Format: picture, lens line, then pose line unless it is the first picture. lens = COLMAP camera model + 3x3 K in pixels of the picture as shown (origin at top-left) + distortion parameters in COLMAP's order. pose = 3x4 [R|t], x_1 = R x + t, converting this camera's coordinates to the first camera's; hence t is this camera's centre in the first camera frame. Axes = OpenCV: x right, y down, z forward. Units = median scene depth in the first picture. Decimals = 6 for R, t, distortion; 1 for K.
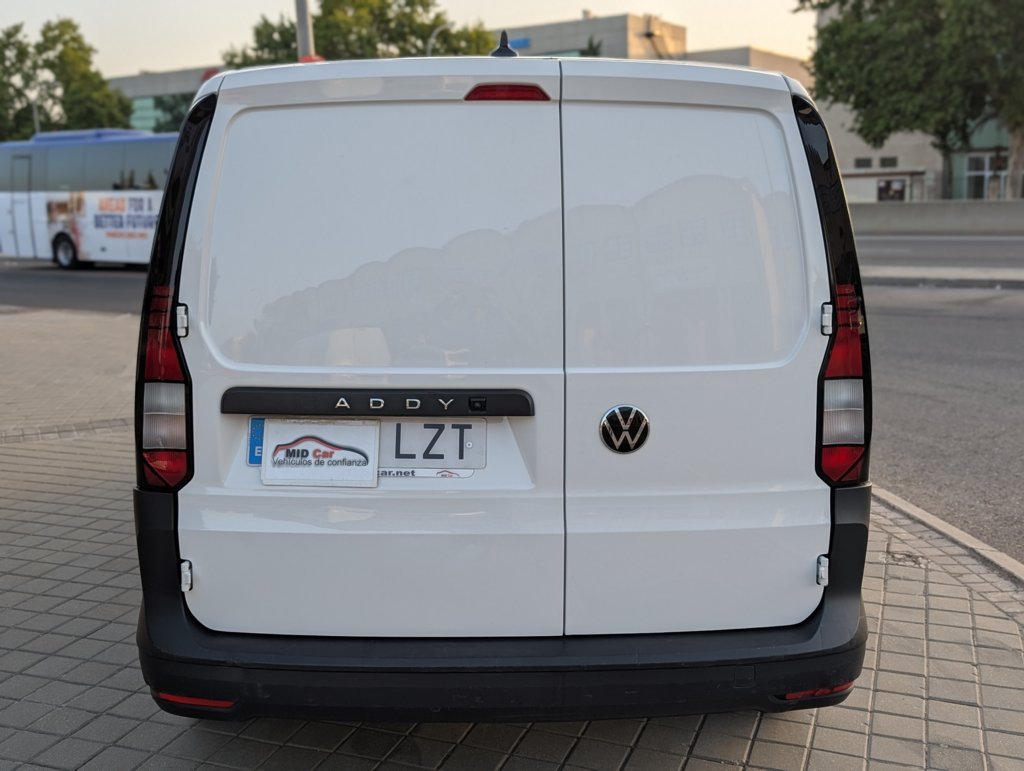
lens RADIAL K [[1165.0, 0, 512.0], [0, 1165.0, 385.5], [0, 0, 1]] dist [0.005865, -0.034525]
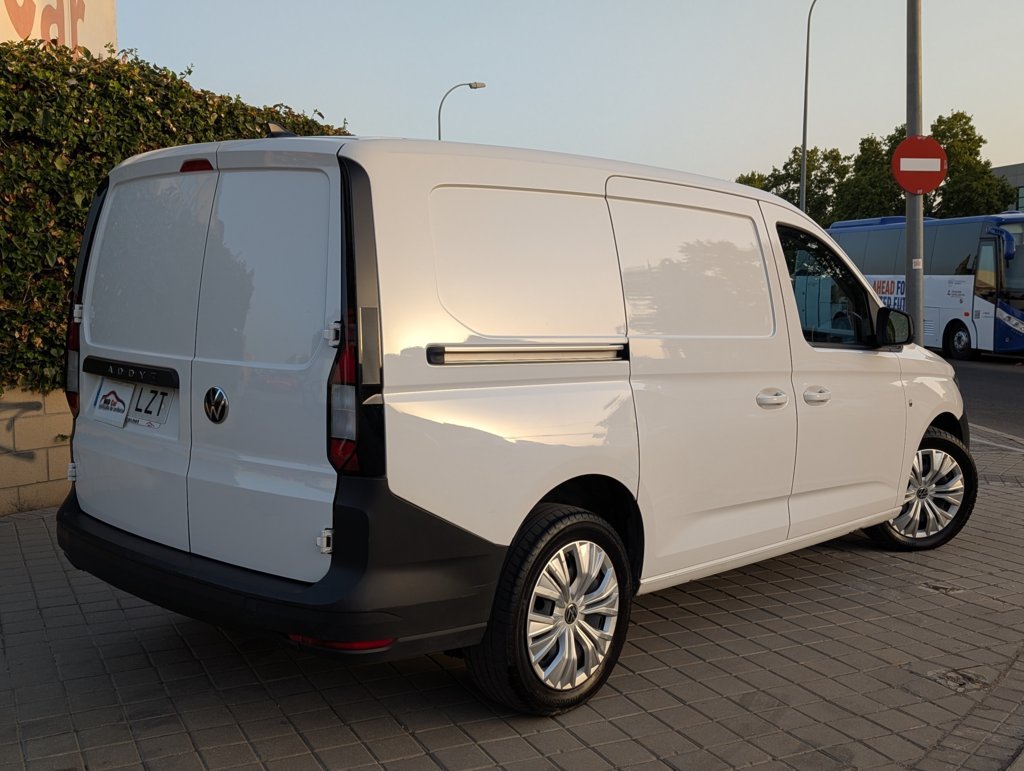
lens RADIAL K [[1165.0, 0, 512.0], [0, 1165.0, 385.5], [0, 0, 1]] dist [0.005865, -0.034525]
pose [[0.722429, 0.084130, -0.686308, 1.241246], [-0.135930, 0.990481, -0.021668, -0.002589], [0.677953, 0.108944, 0.726988, 0.232798]]
